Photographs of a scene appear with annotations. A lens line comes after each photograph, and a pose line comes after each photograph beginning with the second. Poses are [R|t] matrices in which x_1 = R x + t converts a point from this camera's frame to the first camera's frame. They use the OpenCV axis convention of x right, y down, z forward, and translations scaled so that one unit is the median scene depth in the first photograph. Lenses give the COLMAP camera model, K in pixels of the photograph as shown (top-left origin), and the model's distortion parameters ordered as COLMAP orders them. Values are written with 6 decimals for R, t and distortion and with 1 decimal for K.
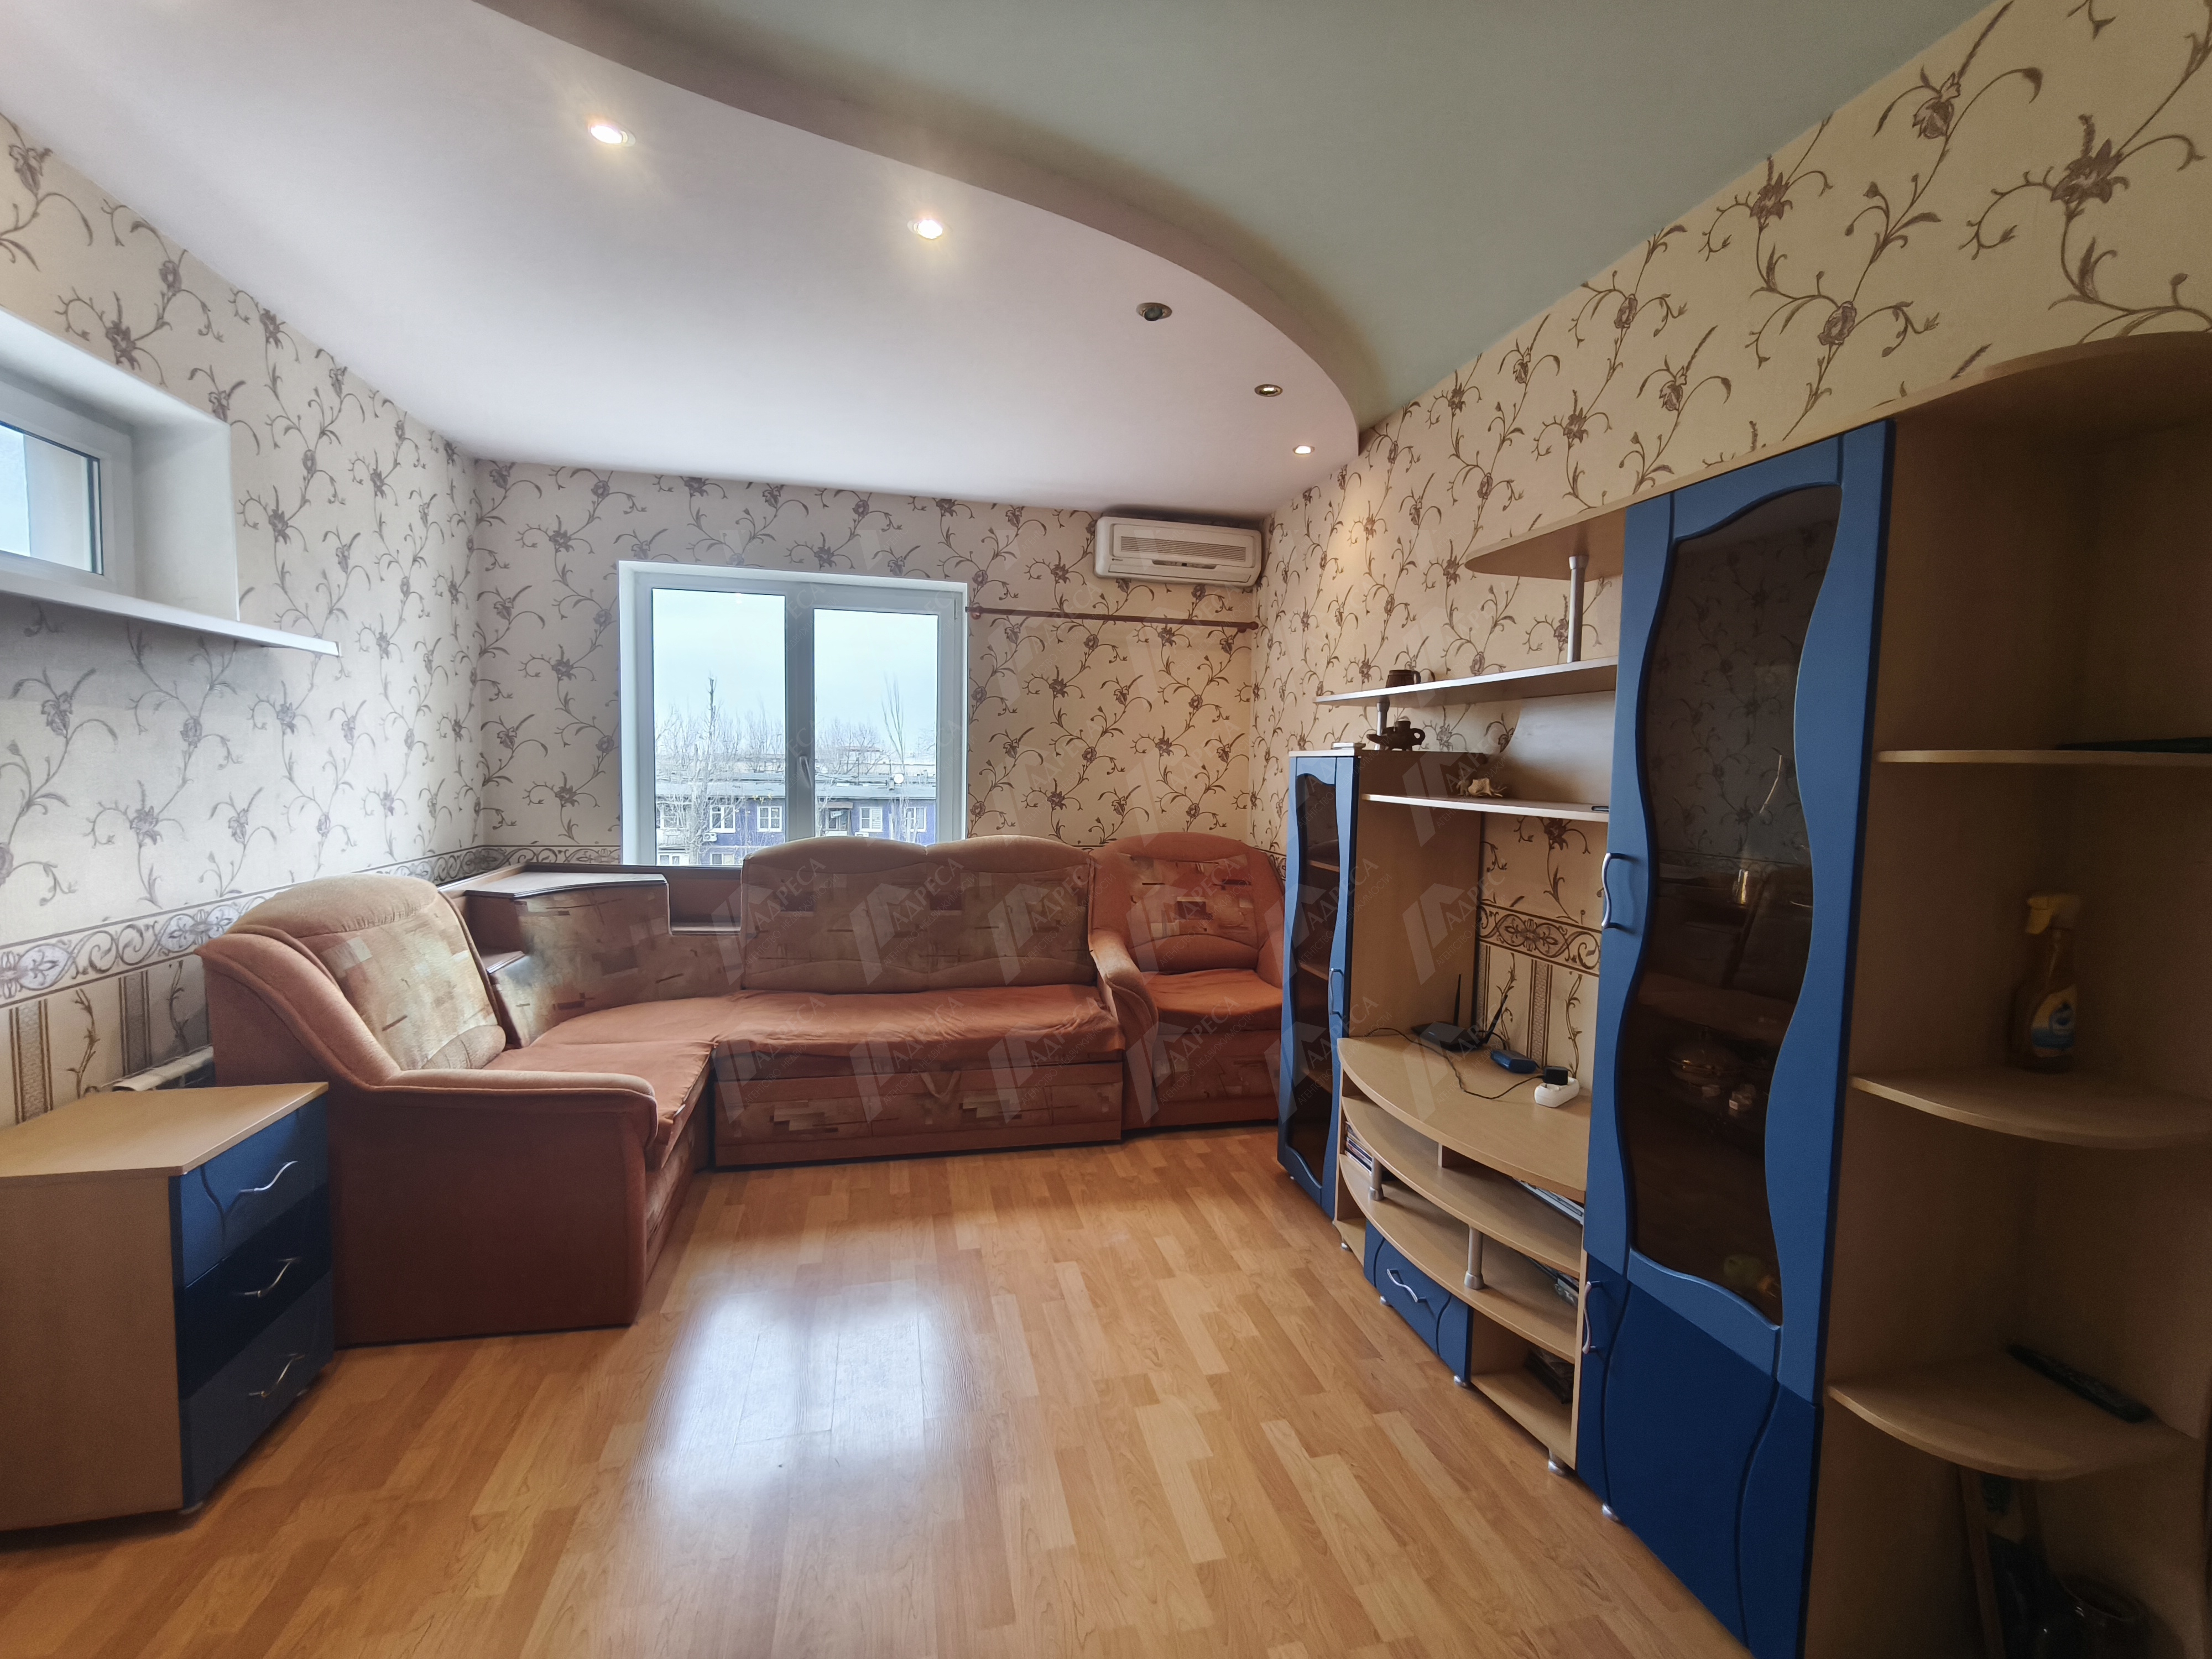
lens RADIAL K [[932.0, 0, 1111.0], [0, 932.0, 828.4], [0, 0, 1]] dist [-0.000075, 0.000328]
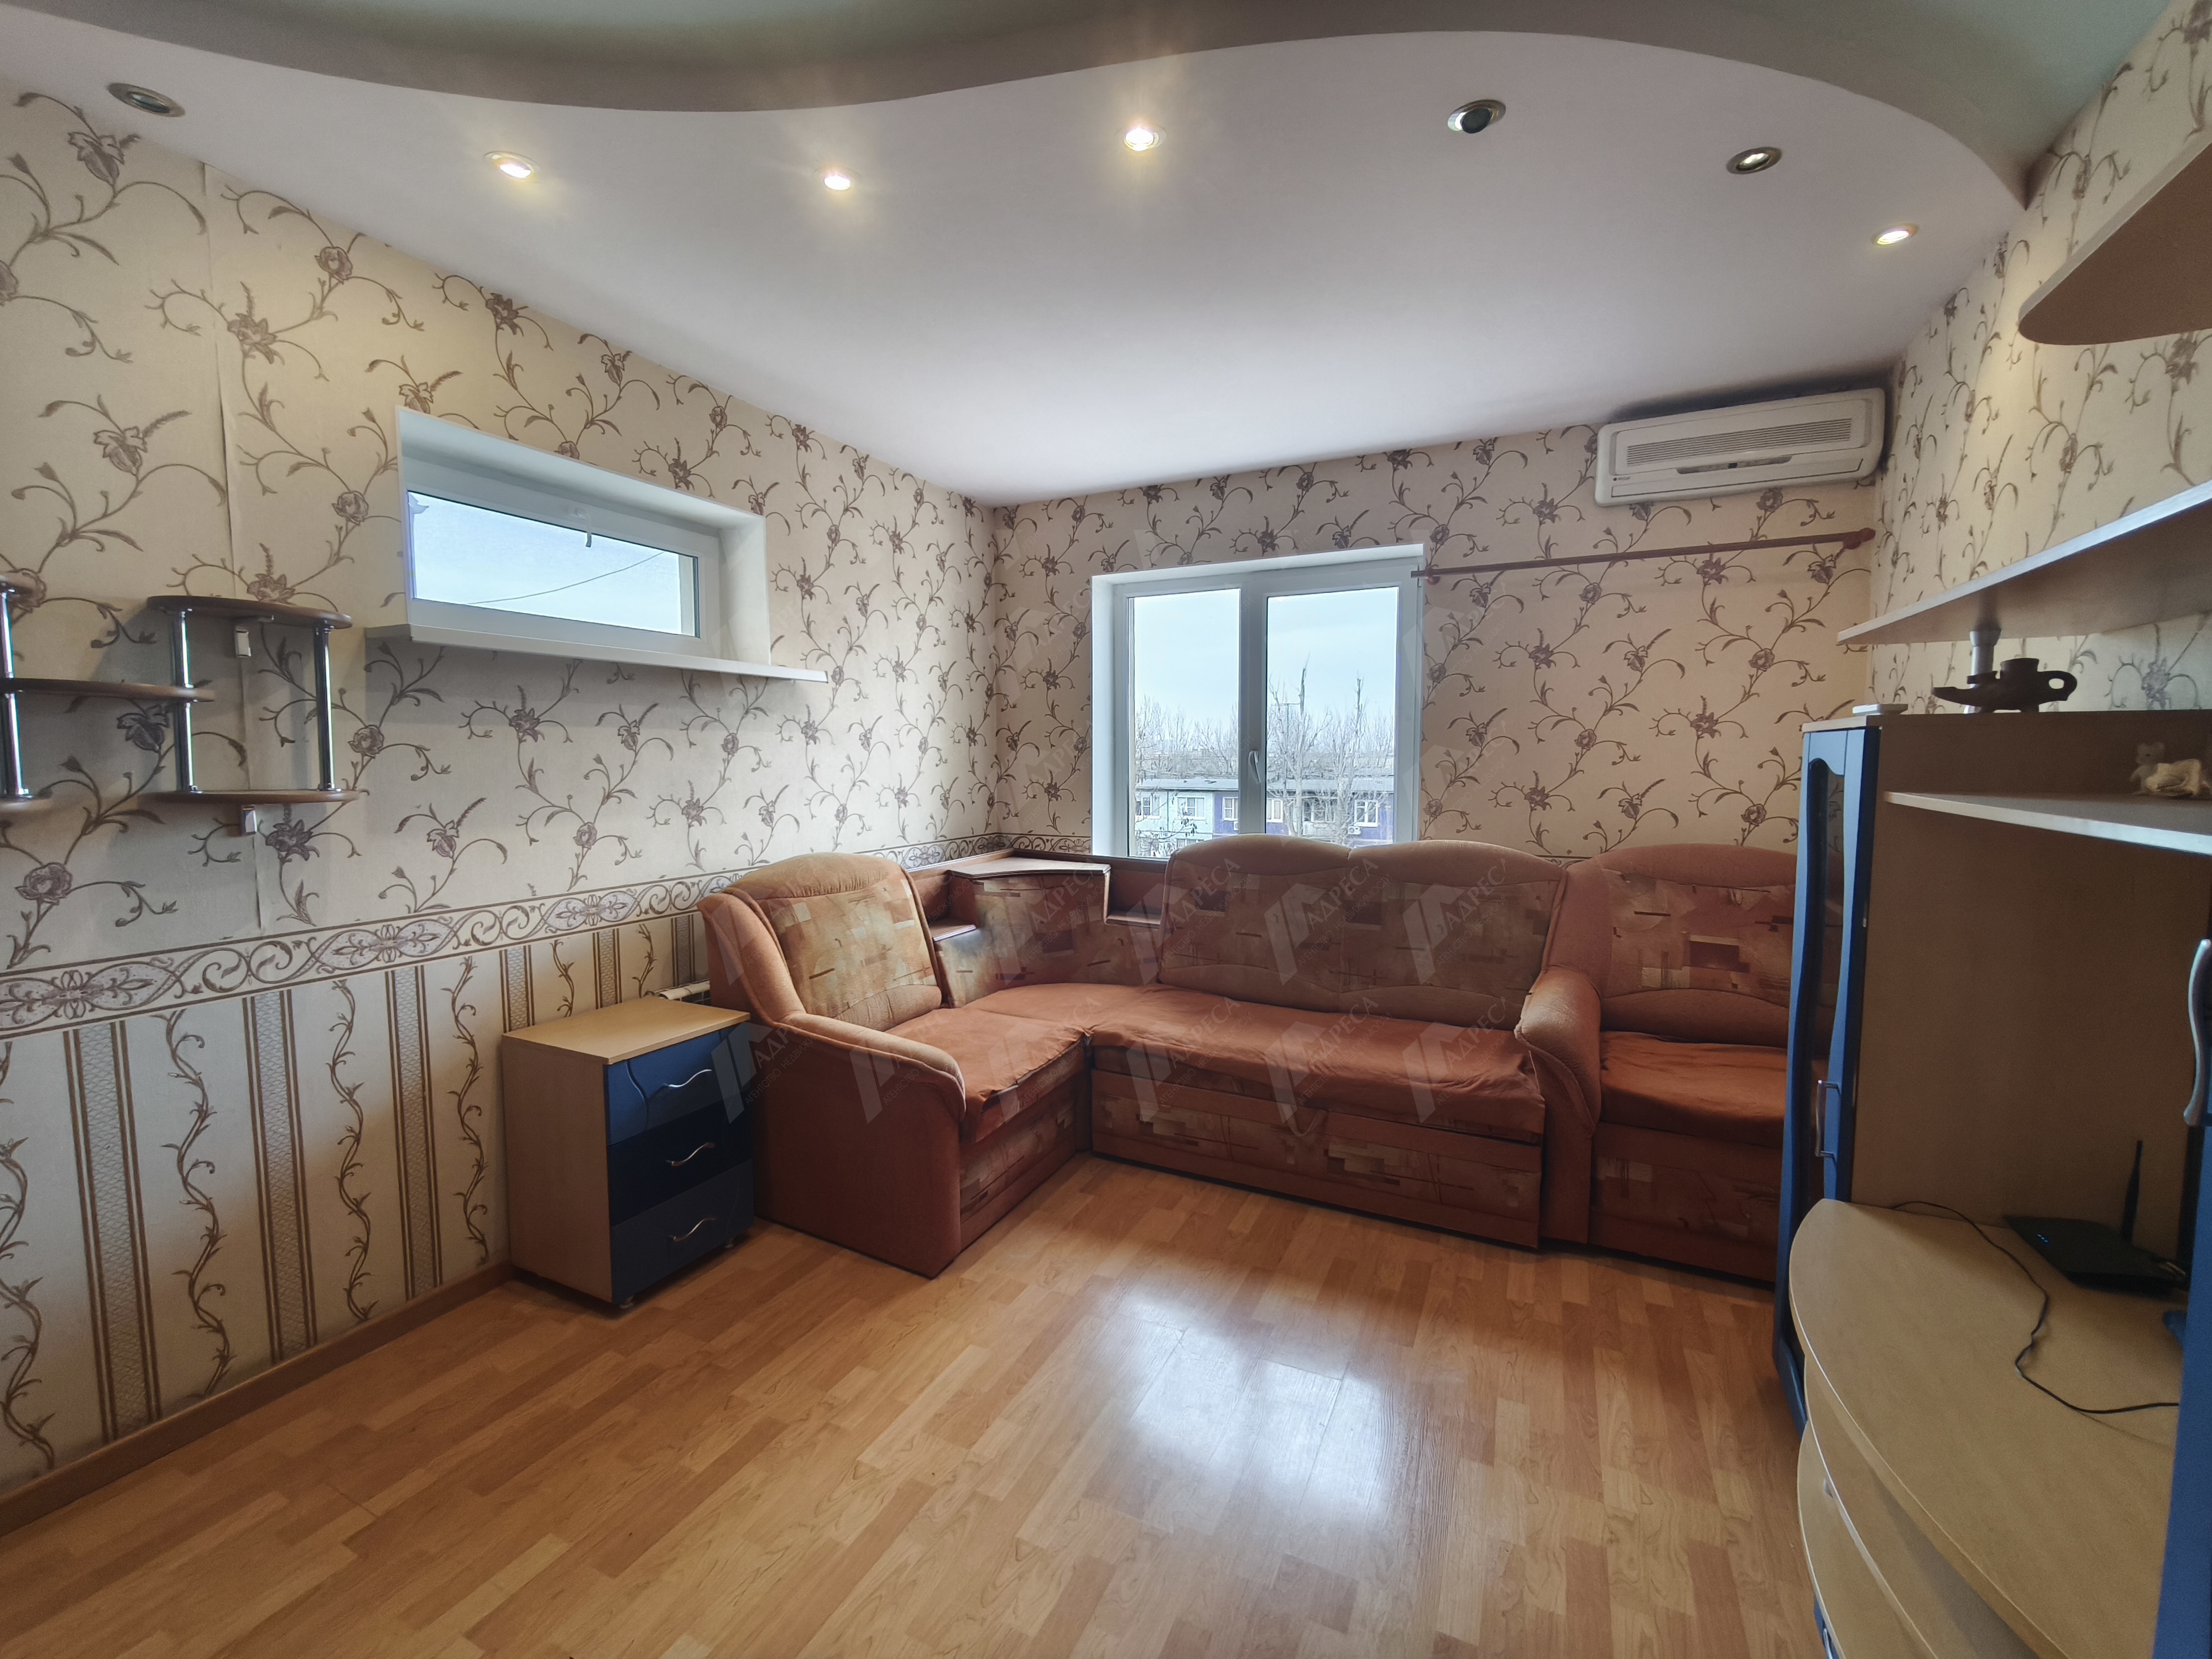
lens RADIAL K [[932.0, 0, 1101.6], [0, 932.0, 827.7], [0, 0, 1]] dist [-0.000075, 0.000328]
pose [[0.767491, 0.026851, -0.640497, 0.232834], [-0.024233, 0.999624, 0.012868, -0.008621], [0.640602, 0.005645, 0.767853, 0.210045]]
